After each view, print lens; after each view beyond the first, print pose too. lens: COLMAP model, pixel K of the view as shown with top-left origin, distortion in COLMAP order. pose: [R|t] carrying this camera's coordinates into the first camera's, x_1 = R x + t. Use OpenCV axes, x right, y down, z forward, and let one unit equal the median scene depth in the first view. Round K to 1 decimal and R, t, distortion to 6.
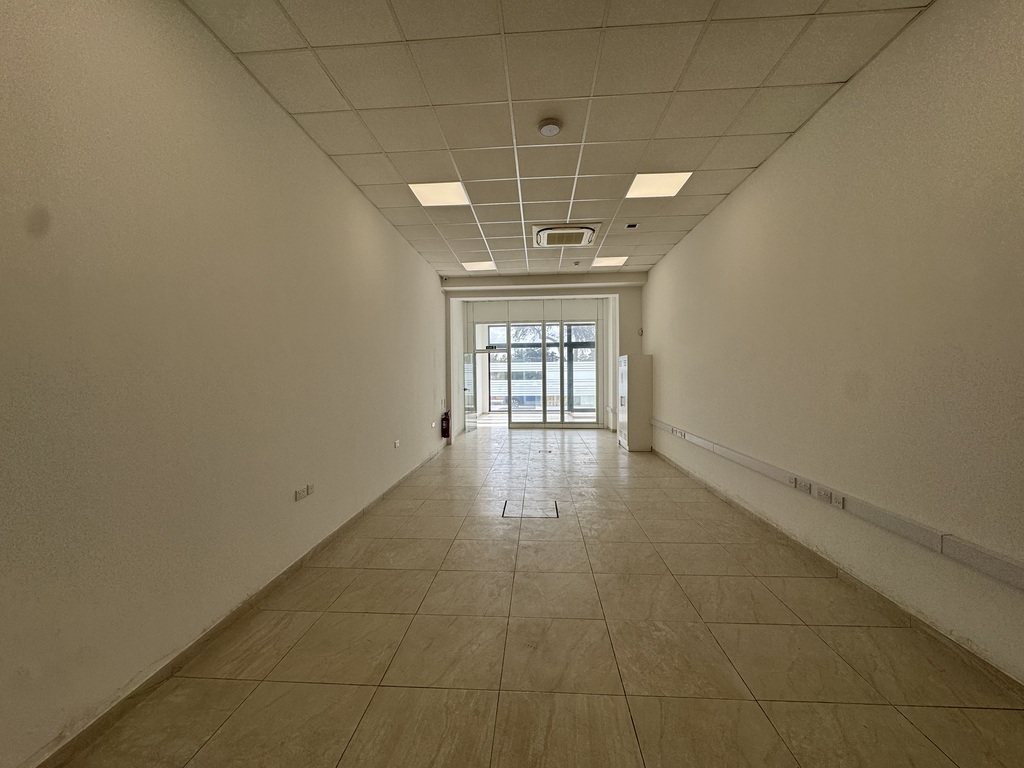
lens RADIAL K [[410.2, 0, 512.0], [0, 410.2, 384.0], [0, 0, 1]] dist [-0.000215, 0.000073]
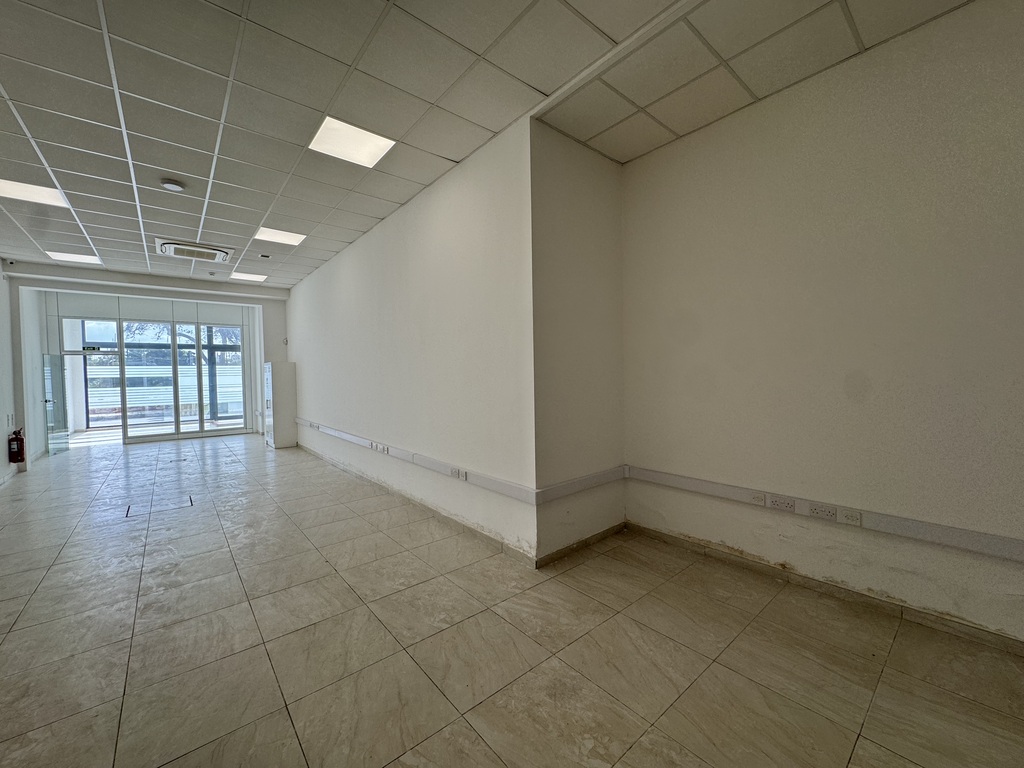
lens RADIAL K [[410.2, 0, 512.0], [0, 410.2, 384.0], [0, 0, 1]] dist [-0.000215, 0.000073]
pose [[0.722948, -0.021368, 0.690572, -0.010826], [0.026364, 0.999647, 0.003332, 0.001113], [-0.690399, 0.015797, 0.723256, -0.182948]]
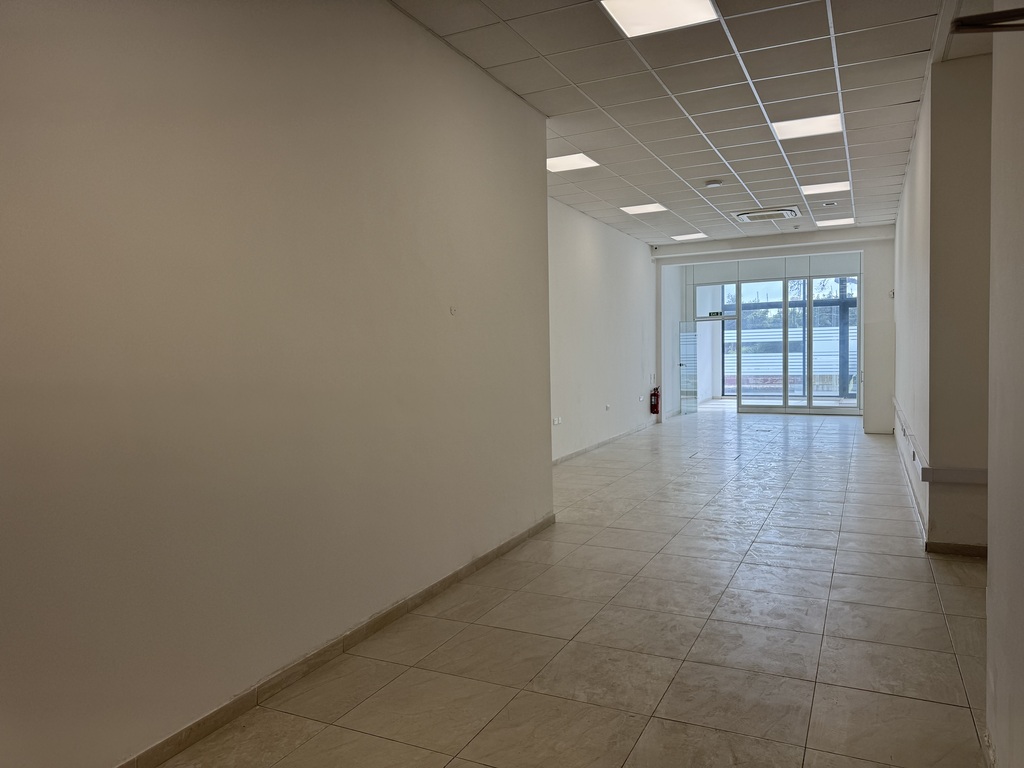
lens RADIAL K [[722.4, 0, 509.1], [0, 722.4, 390.8], [0, 0, 1]] dist [0.038808, -0.001483]
pose [[0.924038, 0.010818, -0.382149, 0.129852], [0.004313, 0.999241, 0.038717, 0.007063], [0.382277, -0.037424, 0.923289, -0.533165]]
